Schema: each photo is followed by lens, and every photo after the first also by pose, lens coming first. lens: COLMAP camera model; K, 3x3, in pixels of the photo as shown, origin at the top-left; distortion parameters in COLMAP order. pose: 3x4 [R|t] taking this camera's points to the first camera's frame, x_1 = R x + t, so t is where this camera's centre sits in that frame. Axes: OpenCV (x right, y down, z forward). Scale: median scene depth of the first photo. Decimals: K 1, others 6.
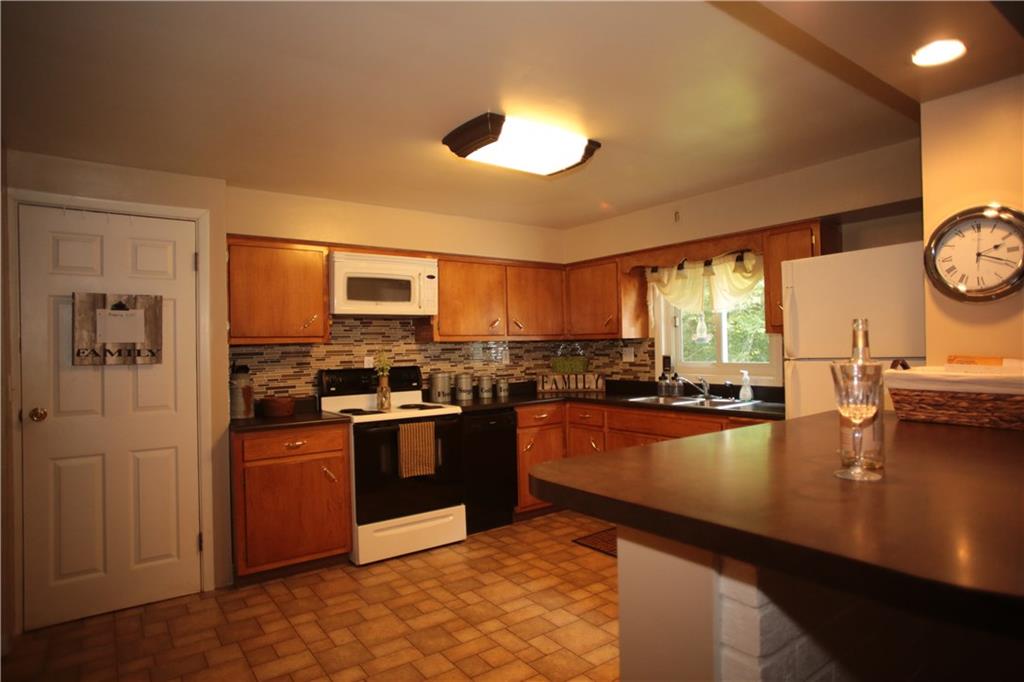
lens RADIAL K [[588.6, 0, 512.0], [0, 588.6, 341.0], [0, 0, 1]] dist [-0.025074, 0.000893]
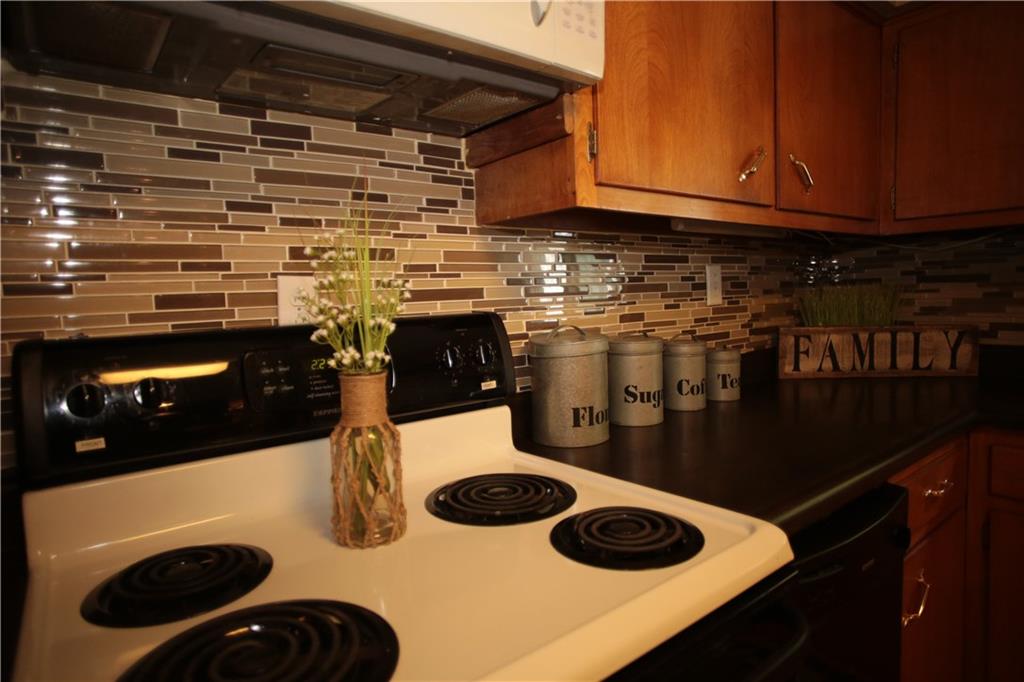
lens RADIAL K [[588.6, 0, 512.0], [0, 588.6, 341.0], [0, 0, 1]] dist [-0.025074, 0.000893]
pose [[0.999664, -0.013642, 0.022018, -0.155409], [0.011581, 0.995769, 0.091162, 0.030315], [-0.023169, -0.090876, 0.995593, 0.723822]]
